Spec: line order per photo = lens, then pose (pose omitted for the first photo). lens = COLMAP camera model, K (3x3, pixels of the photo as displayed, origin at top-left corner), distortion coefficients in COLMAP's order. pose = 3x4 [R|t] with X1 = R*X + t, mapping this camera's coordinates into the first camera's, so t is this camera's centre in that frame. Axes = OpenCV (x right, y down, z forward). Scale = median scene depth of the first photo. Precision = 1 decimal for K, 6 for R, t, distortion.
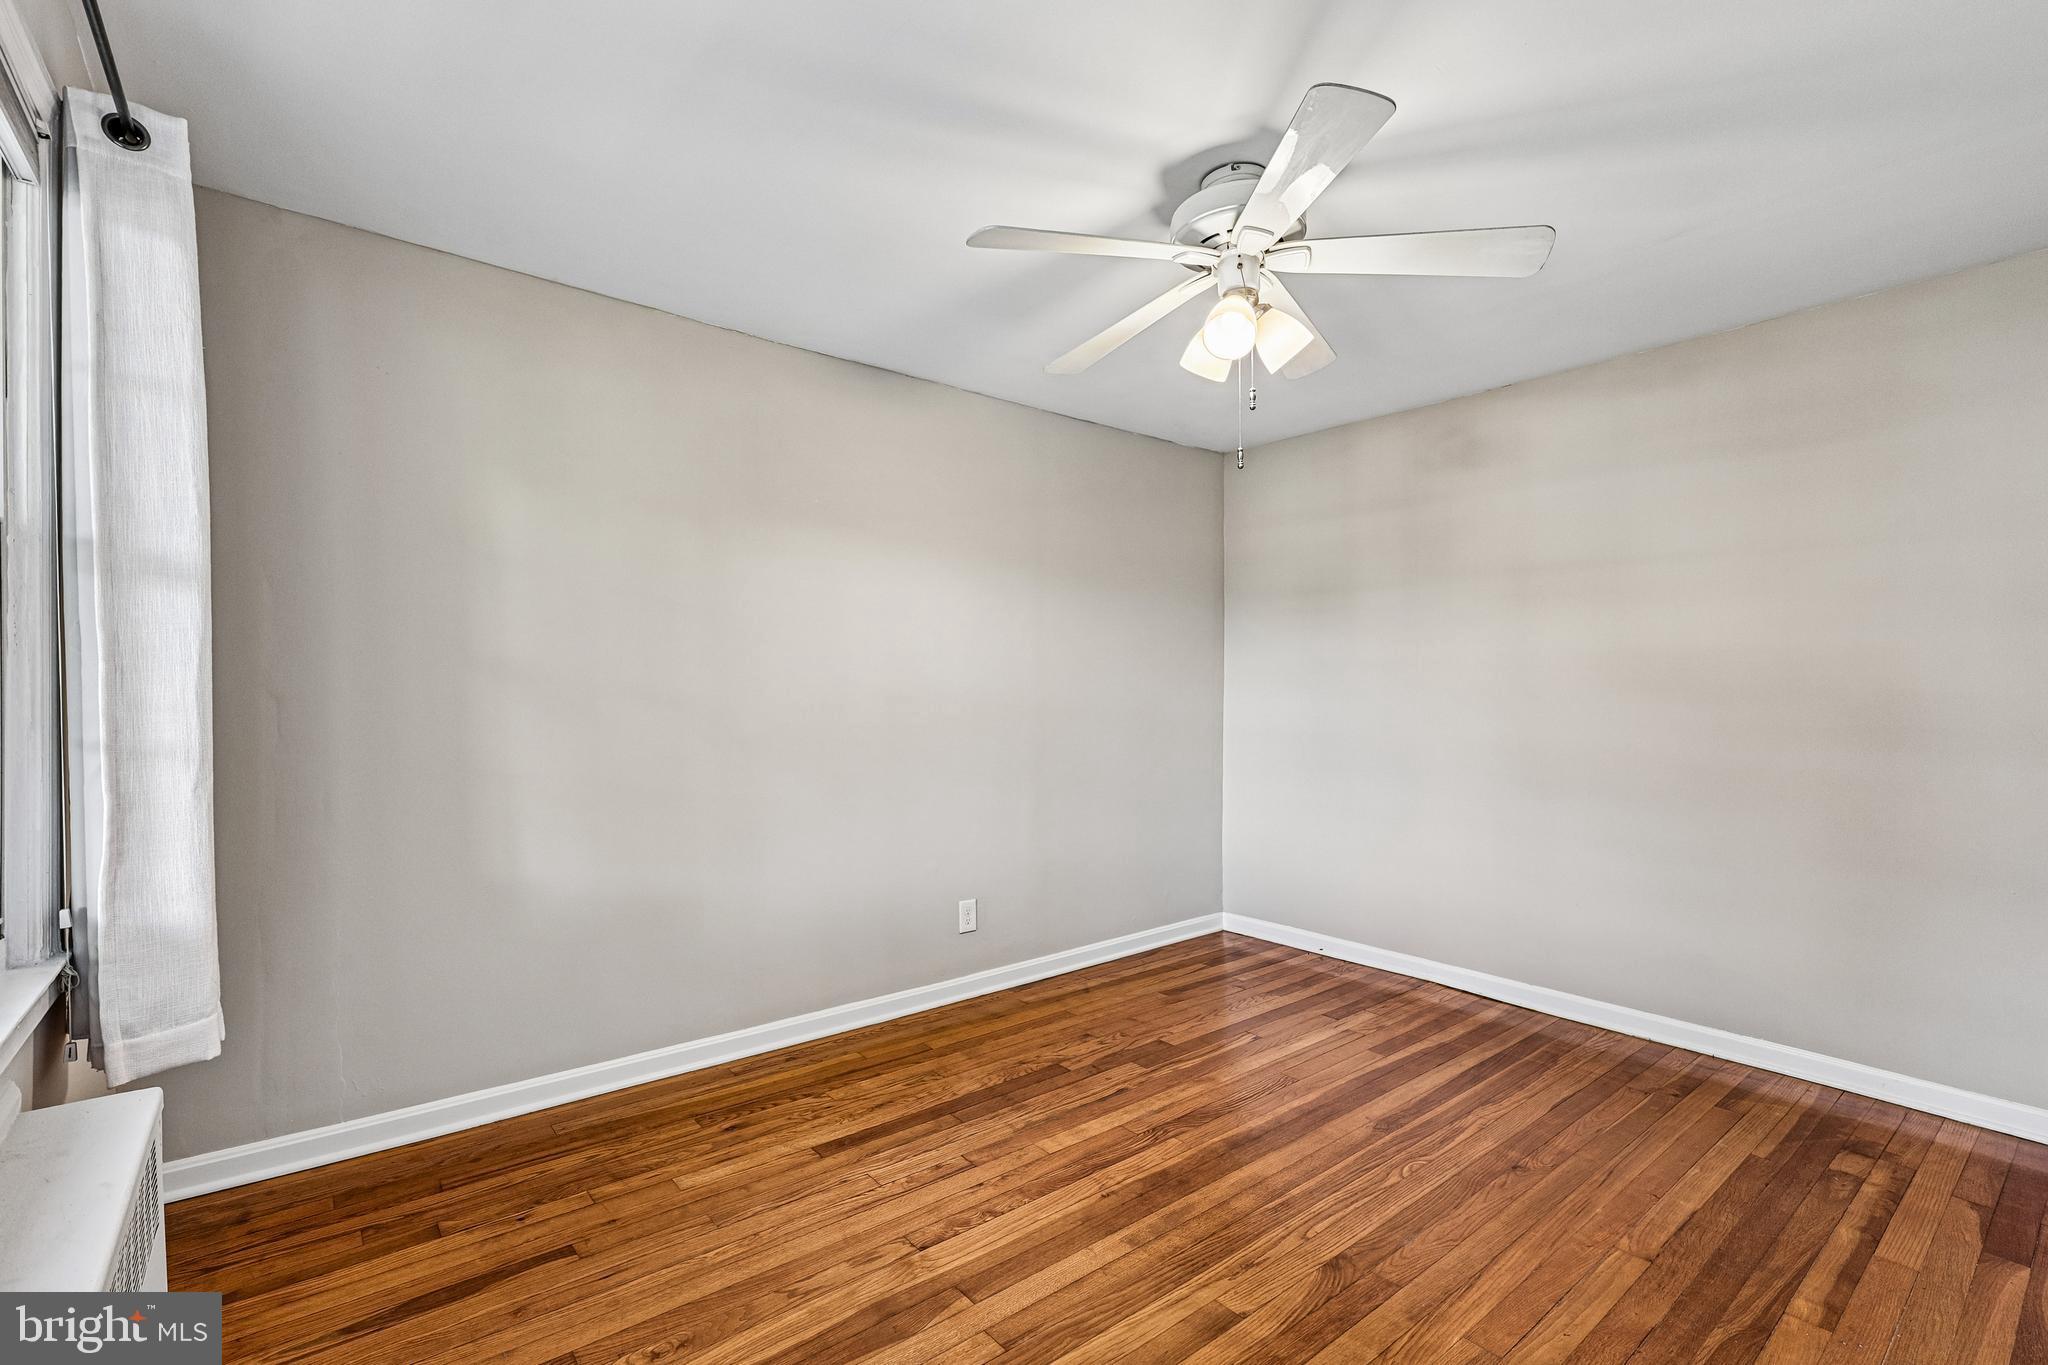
lens RADIAL K [[893.2, 0, 1016.2], [0, 893.2, 667.4], [0, 0, 1]] dist [0.004483, 0.000186]
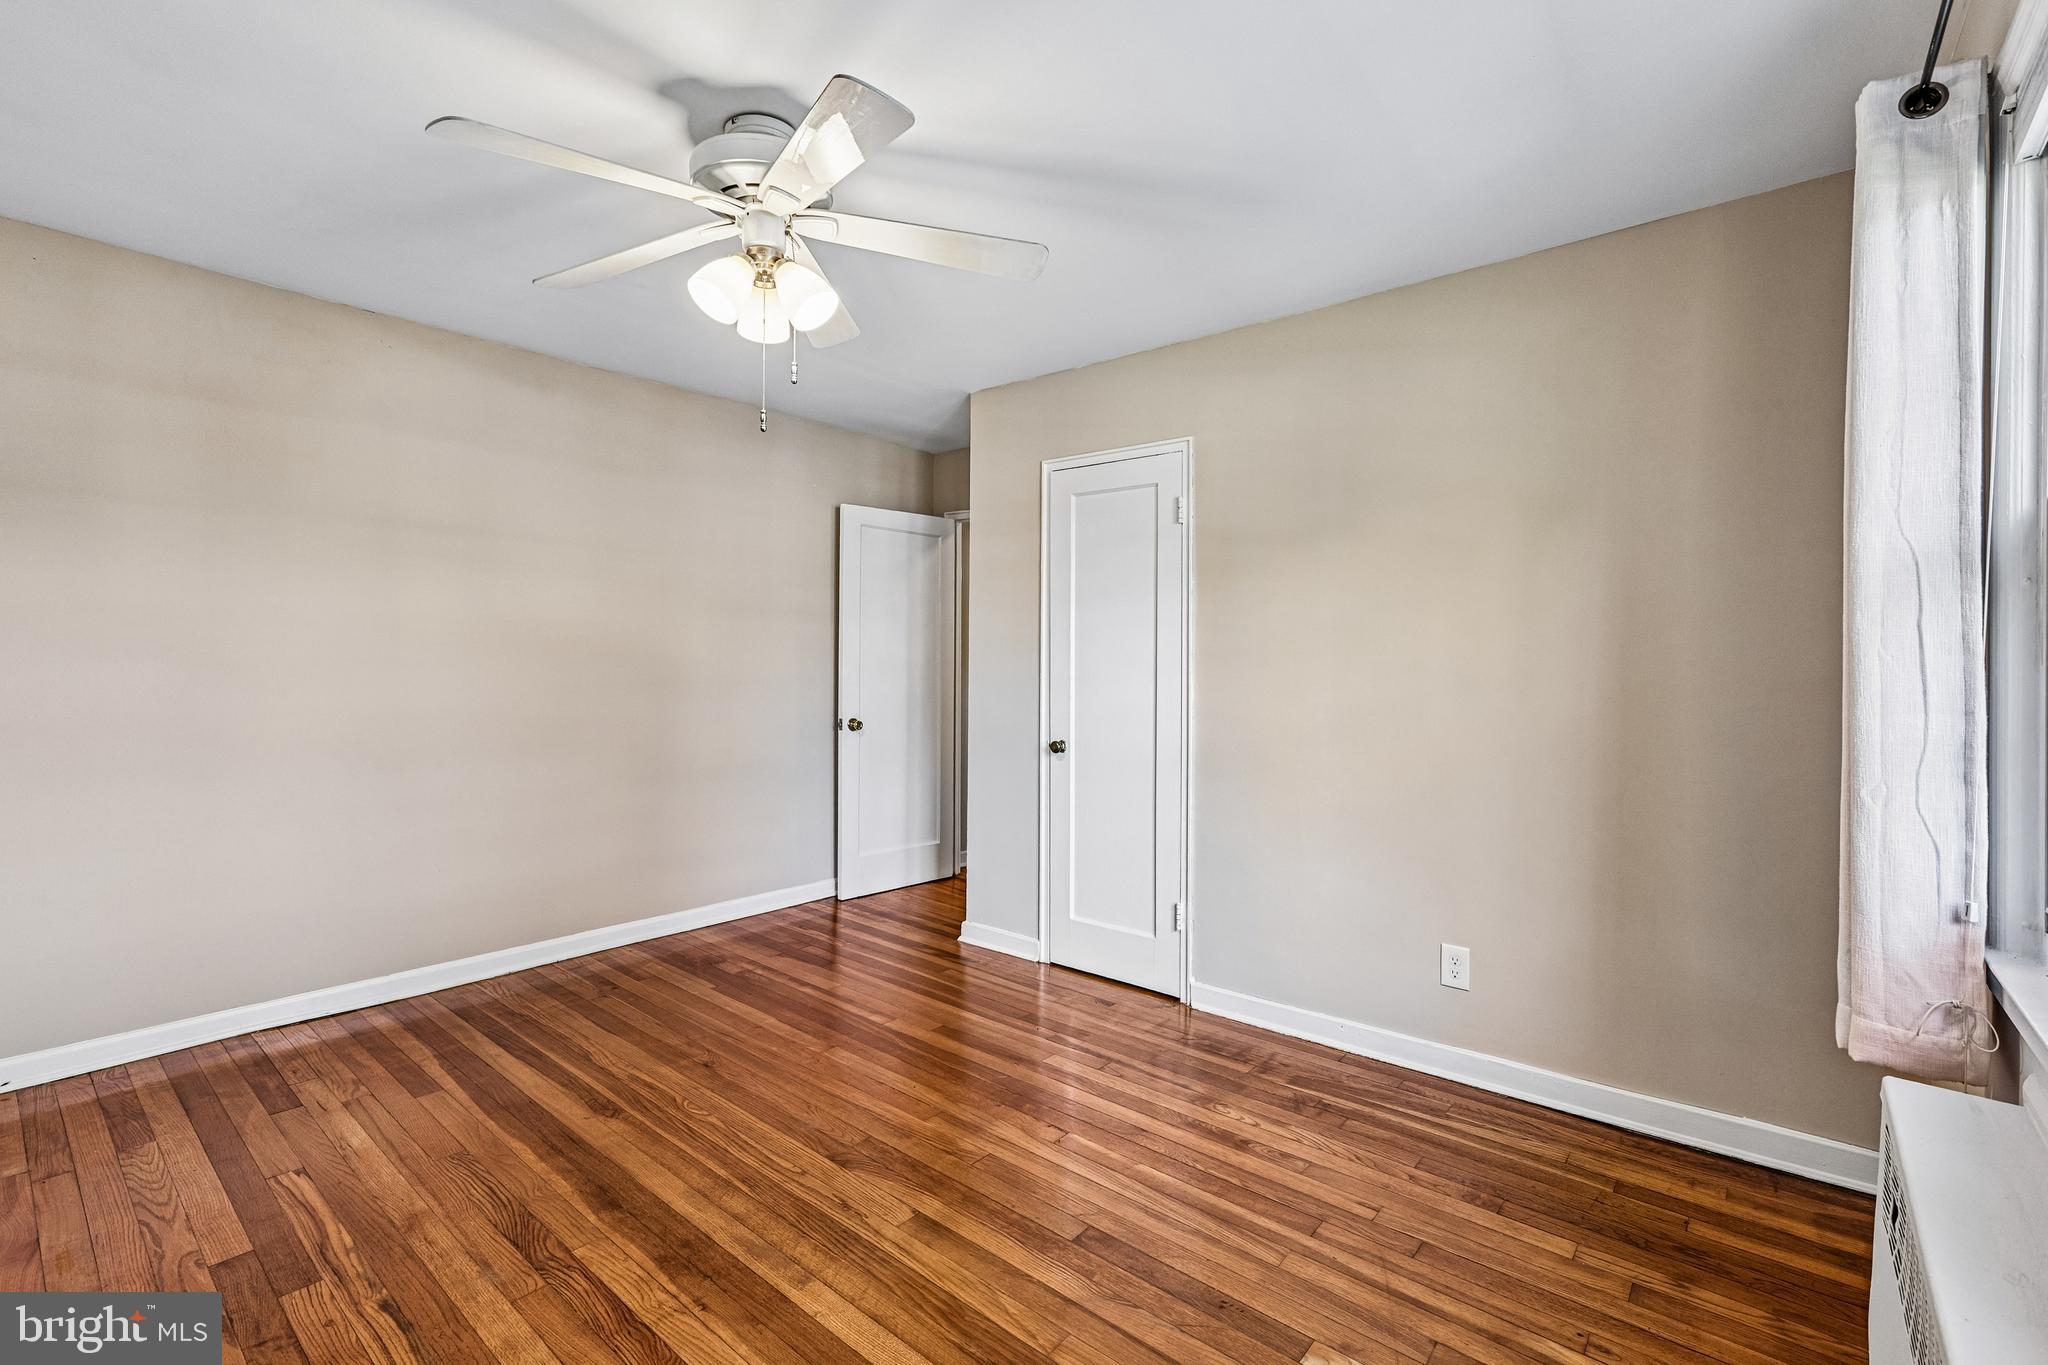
lens RADIAL K [[945.4, 0, 982.7], [0, 945.4, 679.3], [0, 0, 1]] dist [-0.001574, -0.000739]
pose [[-0.174036, -0.026594, 0.984380, -0.592606], [-0.036274, 0.999130, 0.020579, 0.015637], [-0.984071, -0.032126, -0.174849, 0.741732]]
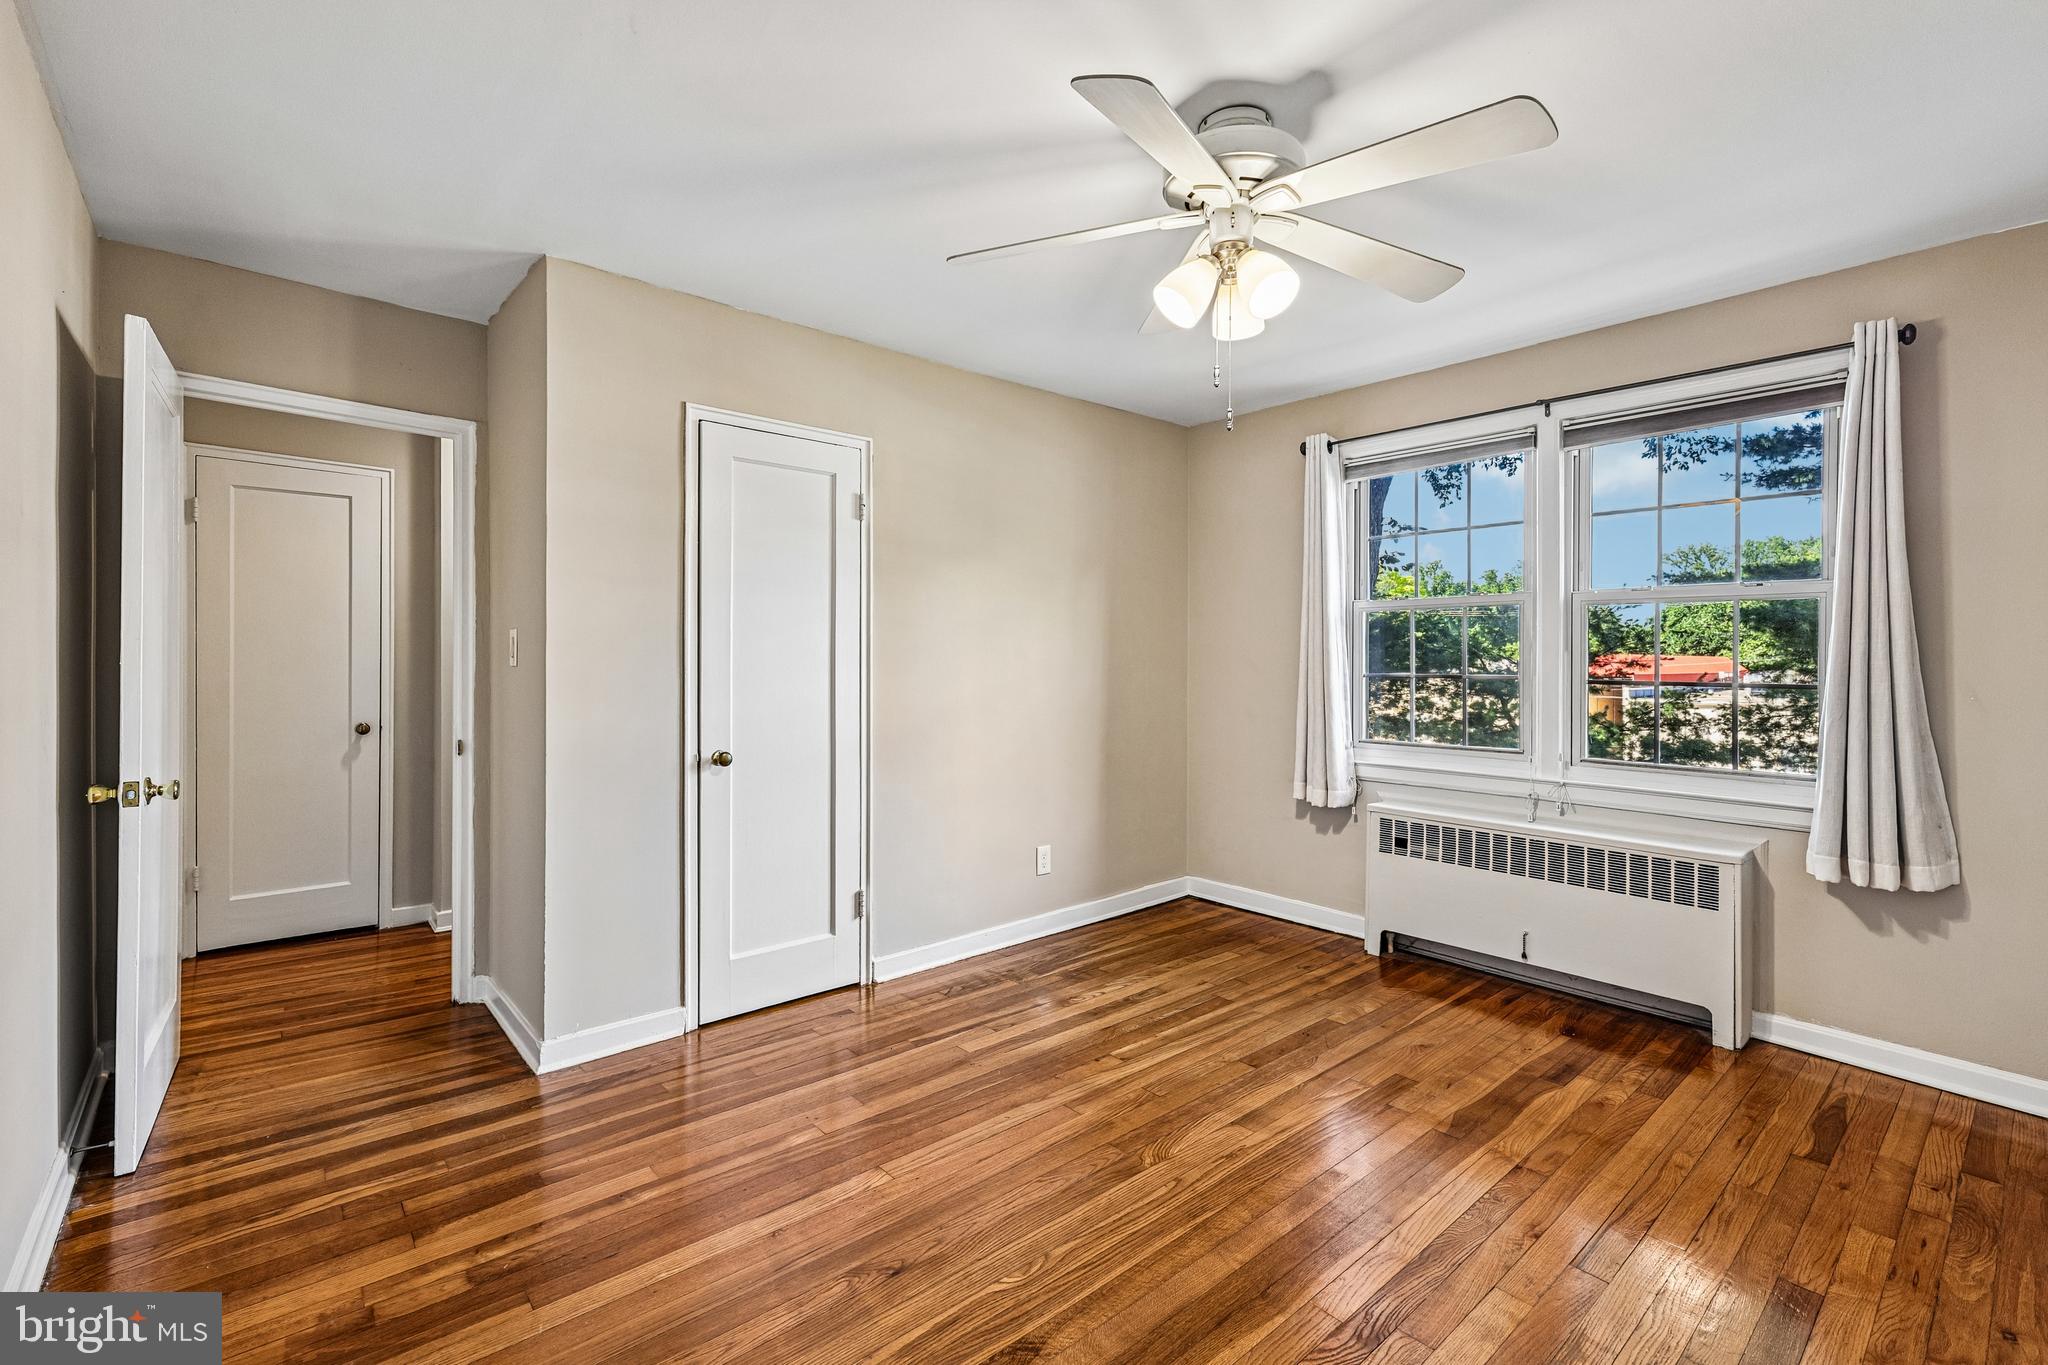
lens RADIAL K [[926.0, 0, 1067.7], [0, 926.0, 675.3], [0, 0, 1]] dist [0.001255, 0.000185]
pose [[-0.995724, -0.008931, -0.091950, 0.410338], [-0.008616, 0.999956, -0.003828, 0.038126], [0.091980, -0.003019, -0.995756, 1.527823]]
